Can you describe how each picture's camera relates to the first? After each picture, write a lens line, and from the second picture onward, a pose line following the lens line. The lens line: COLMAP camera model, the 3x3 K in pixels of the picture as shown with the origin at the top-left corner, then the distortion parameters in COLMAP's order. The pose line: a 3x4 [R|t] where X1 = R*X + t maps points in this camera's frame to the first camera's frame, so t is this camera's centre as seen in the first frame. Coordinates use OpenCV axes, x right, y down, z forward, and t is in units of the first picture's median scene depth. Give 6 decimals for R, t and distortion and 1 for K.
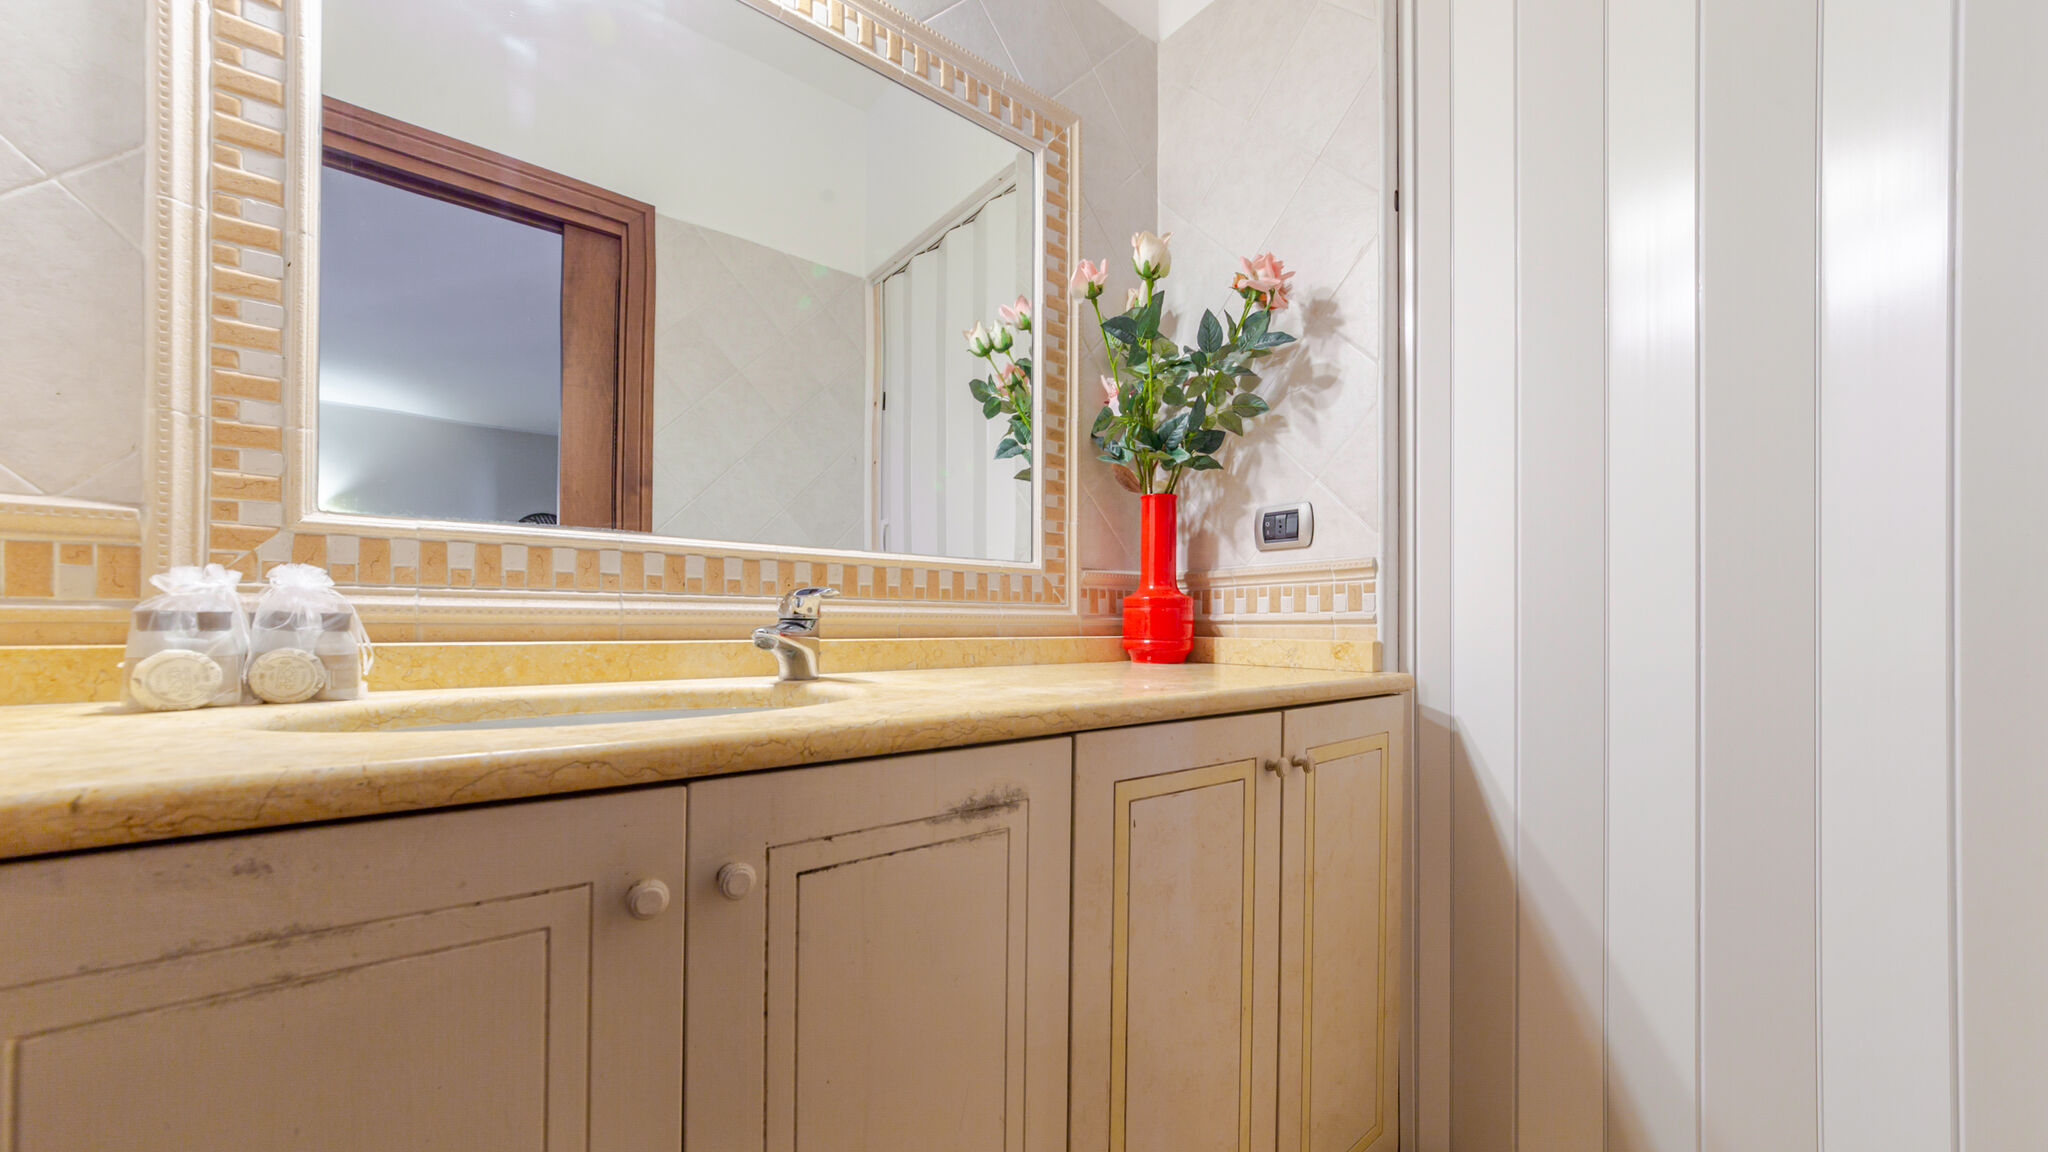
lens RADIAL K [[730.7, 0, 1047.5], [0, 730.7, 626.9], [0, 0, 1]] dist [0.000330, -0.002381]
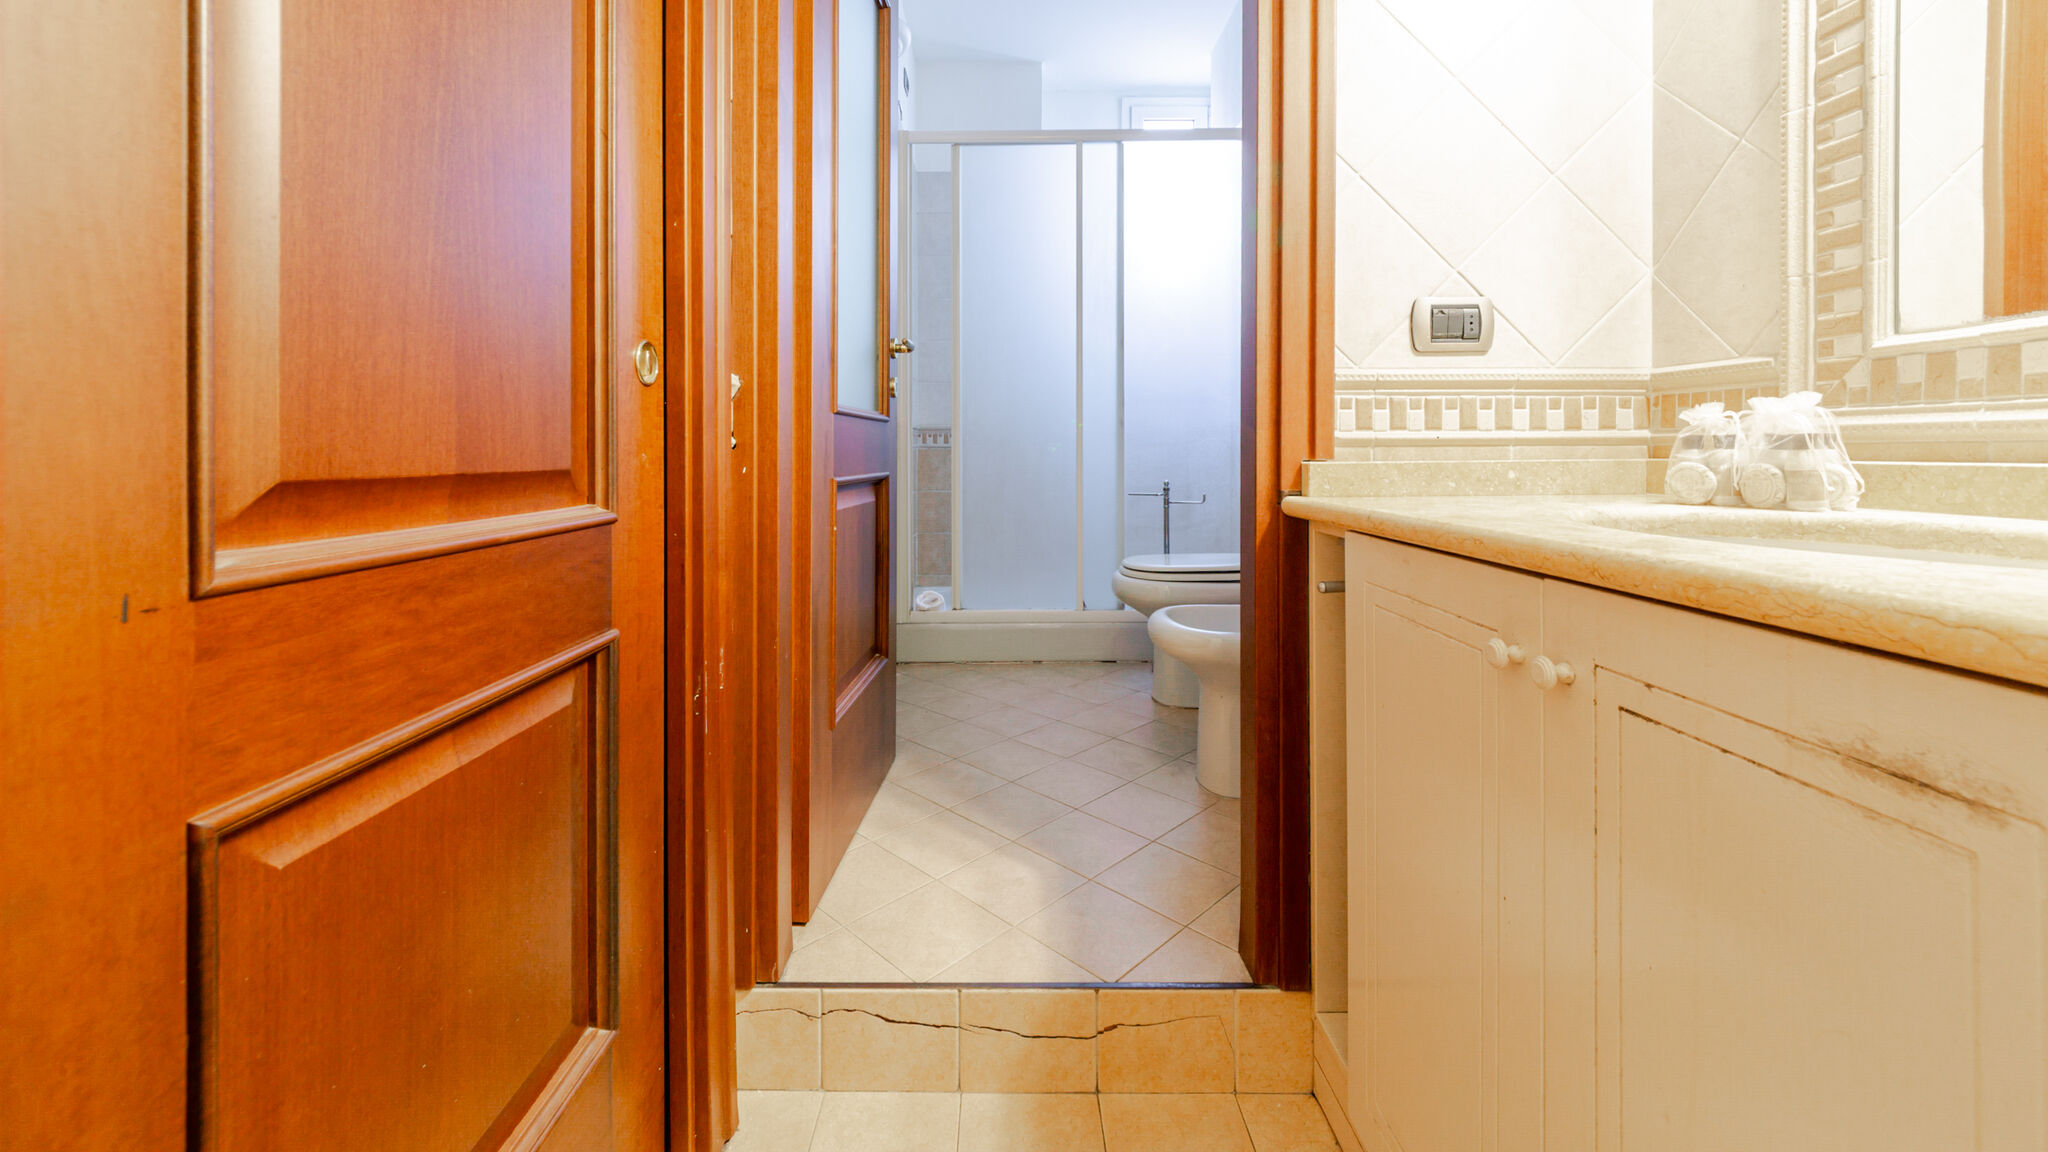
lens RADIAL K [[765.3, 0, 1018.0], [0, 765.3, 449.1], [0, 0, 1]] dist [-0.001762, 0.000017]
pose [[-0.616676, -0.002863, -0.787212, 0.285801], [-0.000705, 0.999995, -0.003085, 0.004091], [0.787217, -0.001348, -0.616675, 0.313361]]
